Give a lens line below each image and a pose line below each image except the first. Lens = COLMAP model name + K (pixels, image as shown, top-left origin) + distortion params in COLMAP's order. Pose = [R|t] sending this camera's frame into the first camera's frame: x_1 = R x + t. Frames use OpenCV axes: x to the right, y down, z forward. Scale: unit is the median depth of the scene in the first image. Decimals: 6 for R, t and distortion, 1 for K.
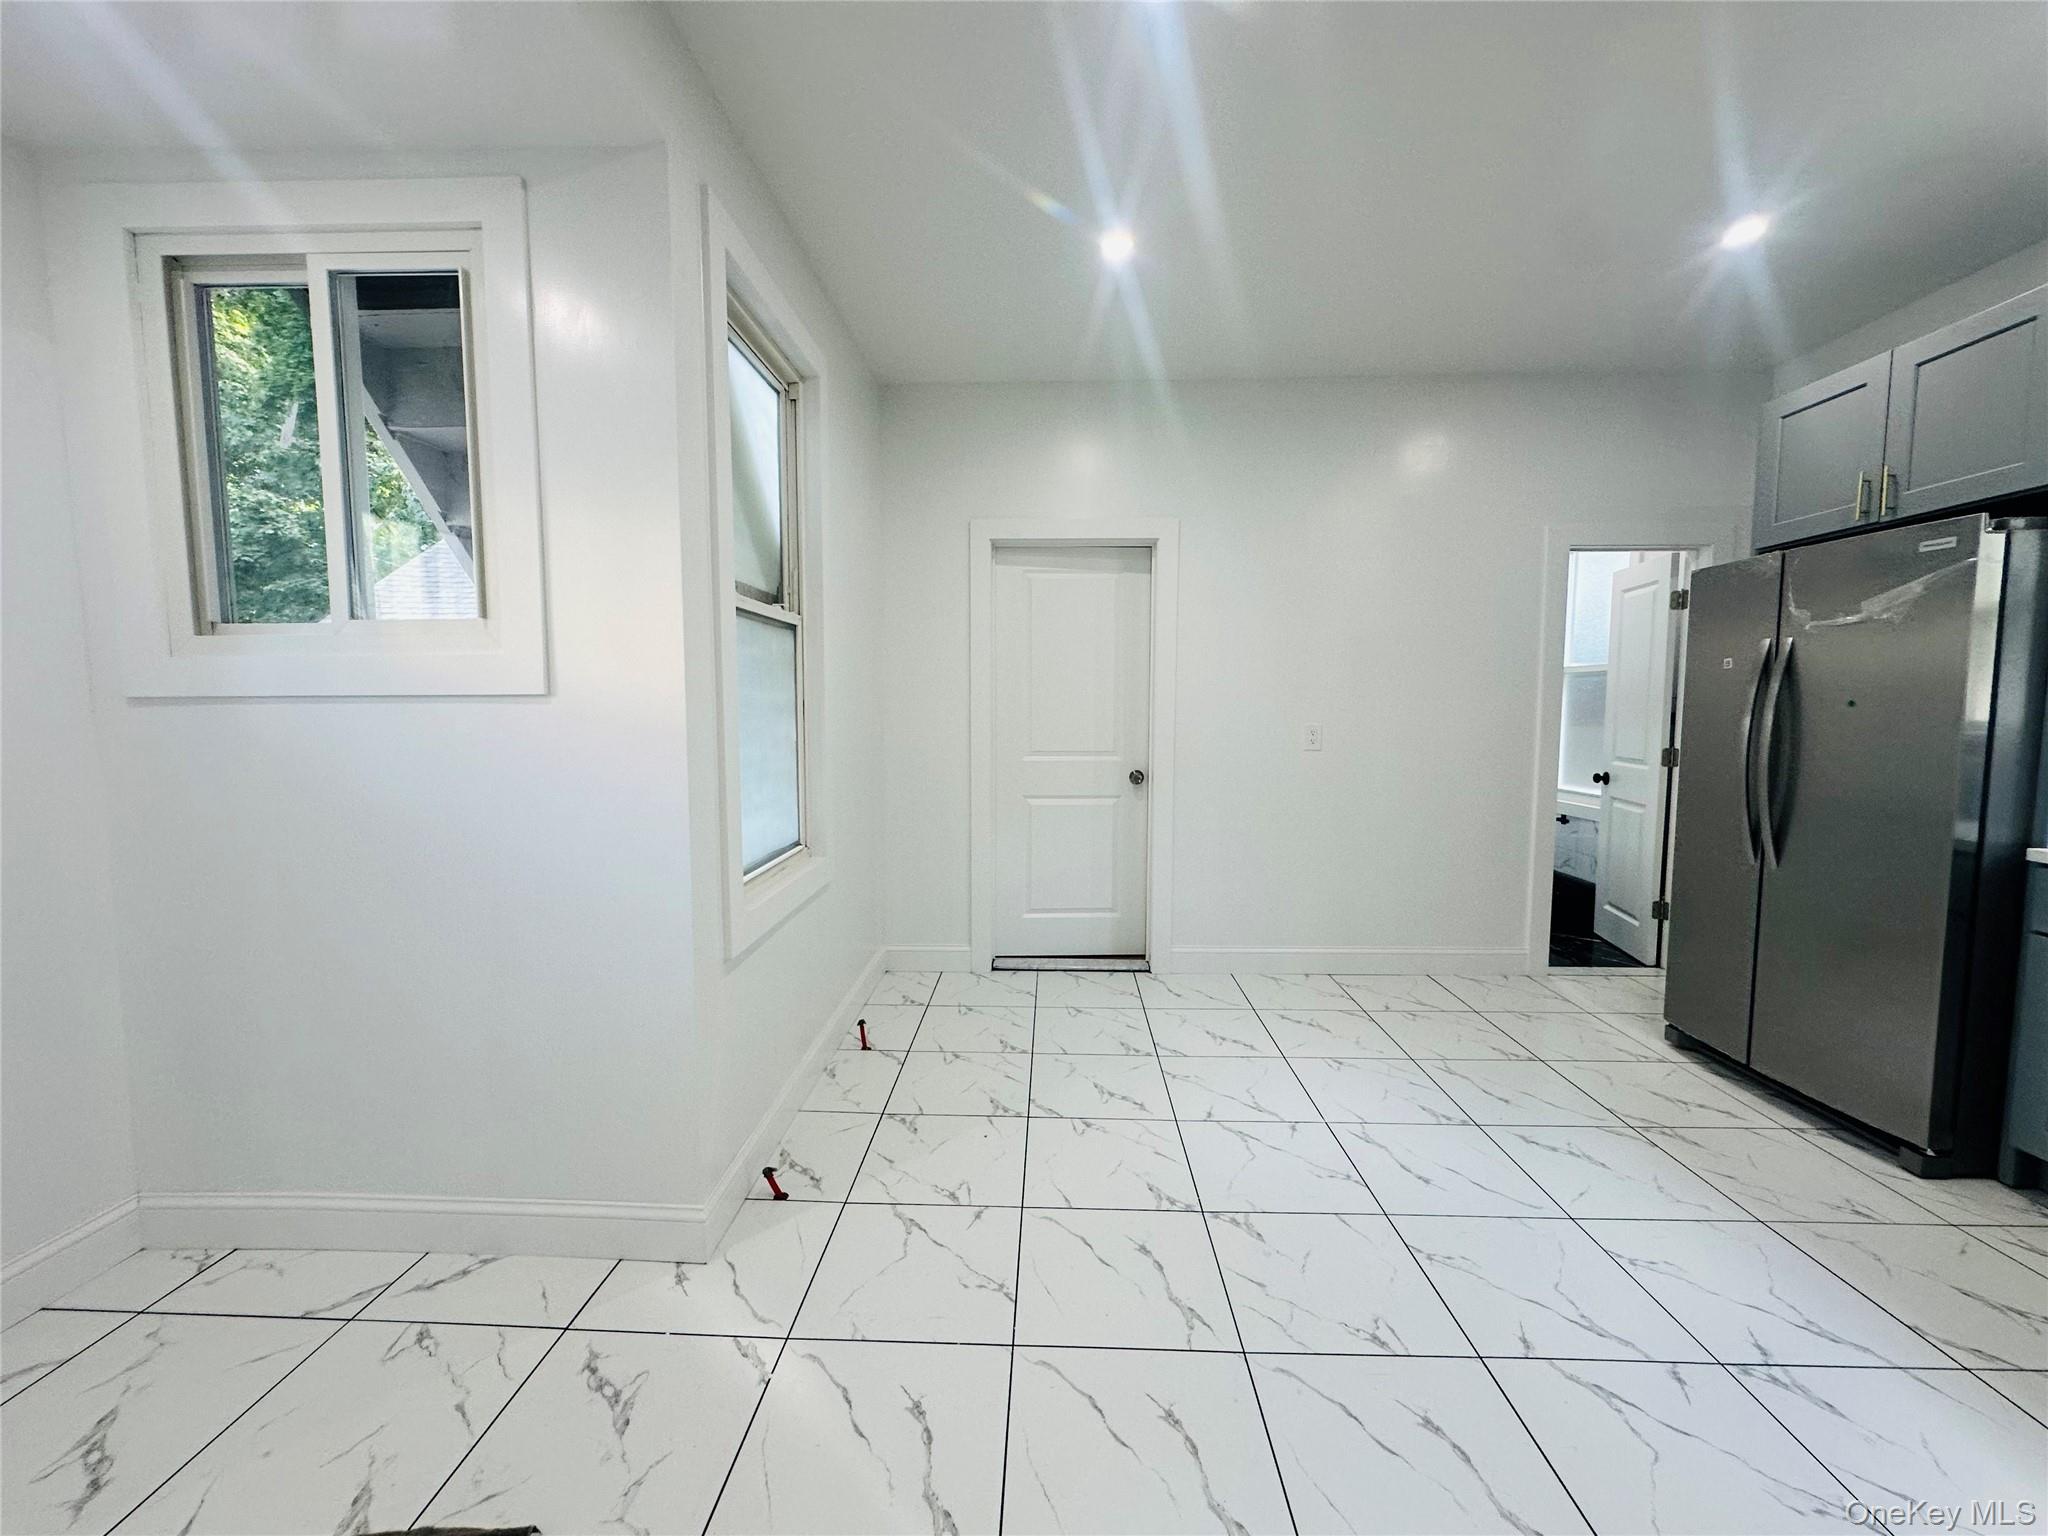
lens RADIAL K [[812.4, 0, 1023.3], [0, 812.4, 767.3], [0, 0, 1]] dist [-0.002873, -0.000341]
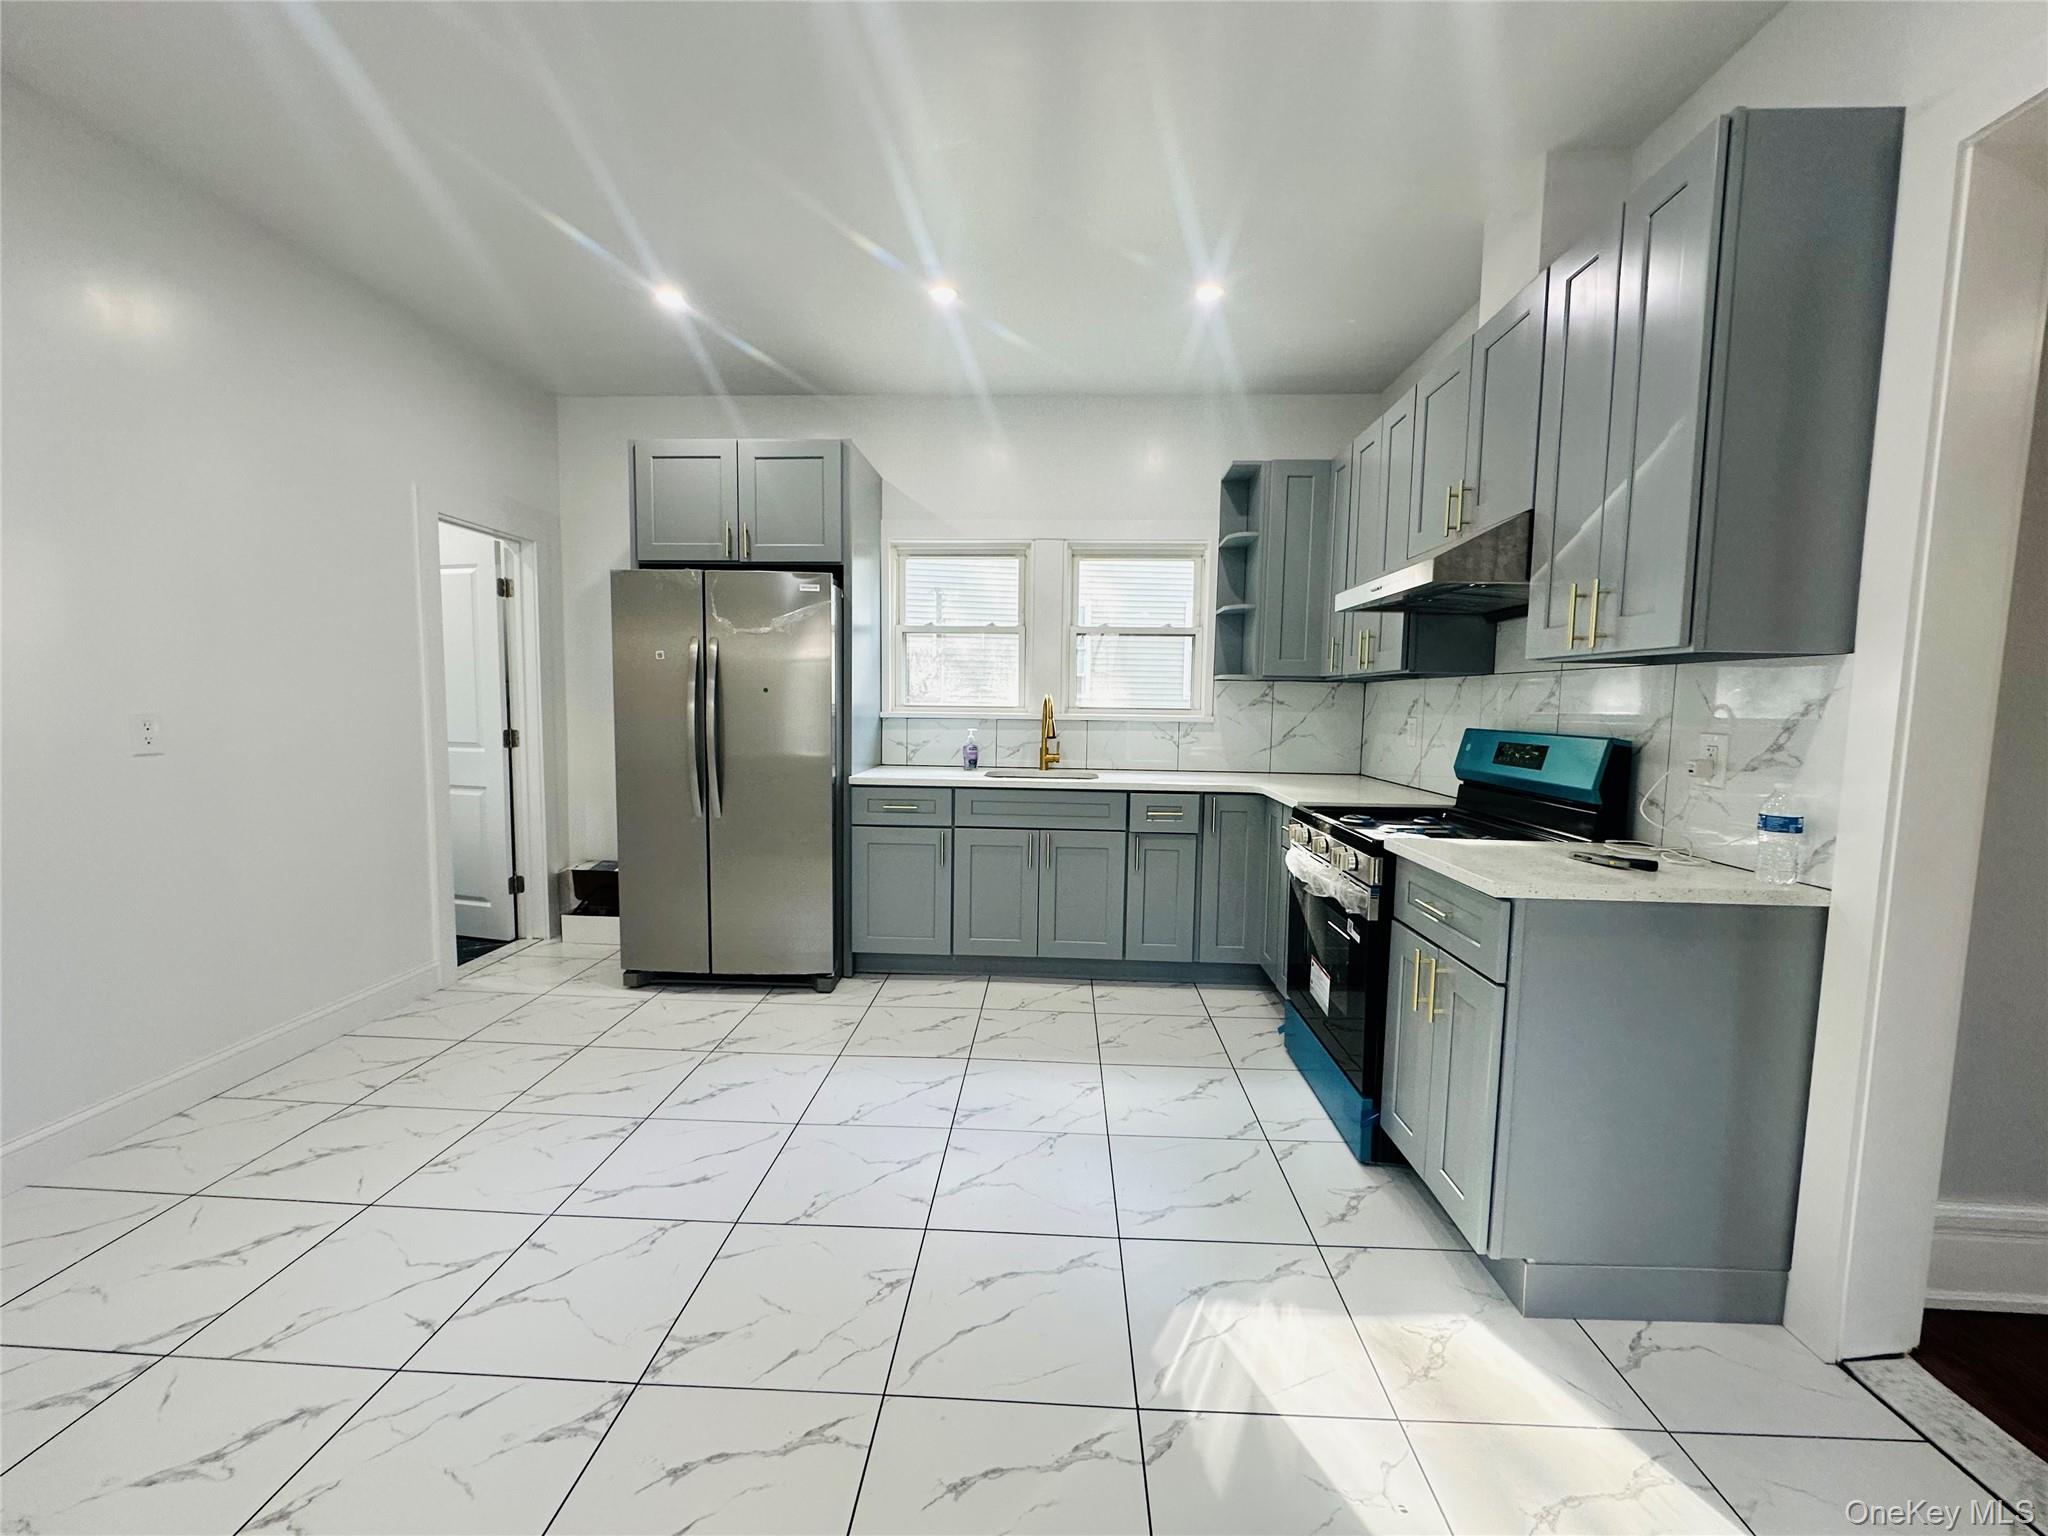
lens RADIAL K [[812.4, 0, 1023.3], [0, 812.4, 767.3], [0, 0, 1]] dist [-0.002873, -0.000341]
pose [[0.006027, -0.082739, 0.996553, -0.349960], [0.062056, 0.994681, 0.082209, -0.028845], [-0.998054, 0.061346, 0.011129, 0.476474]]
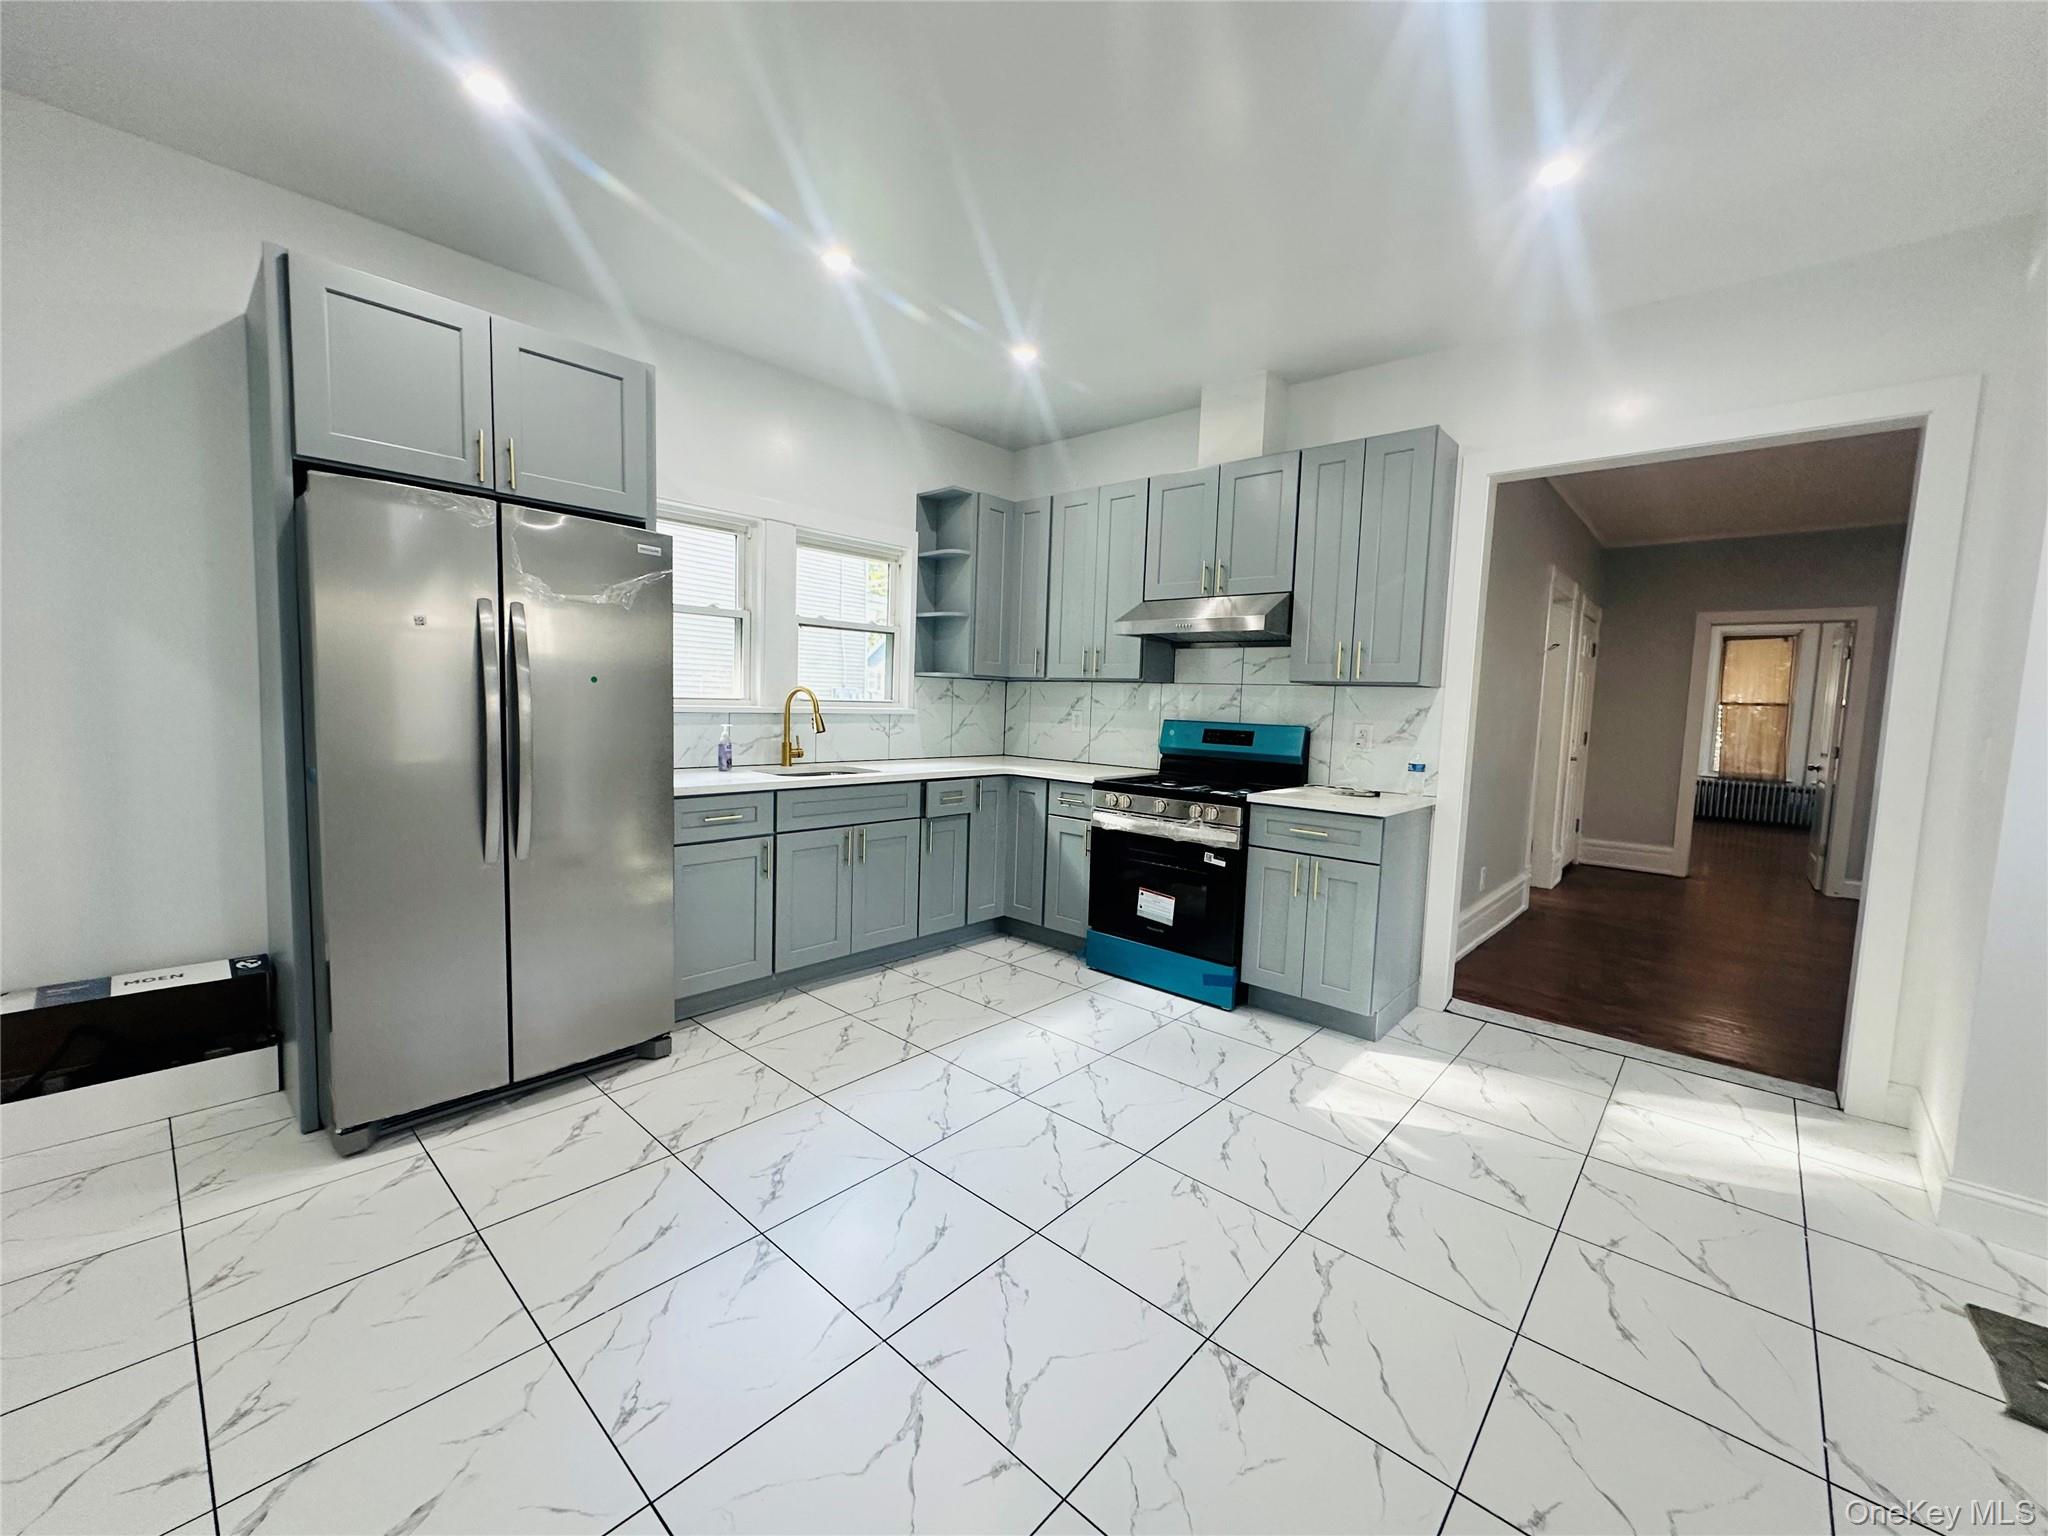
lens RADIAL K [[812.4, 0, 1023.3], [0, 812.4, 767.3], [0, 0, 1]] dist [-0.002873, -0.000341]
pose [[-0.767131, -0.079502, 0.636545, -0.078367], [0.016744, 0.989471, 0.143760, -0.094805], [-0.641272, 0.120940, -0.757723, 1.277426]]
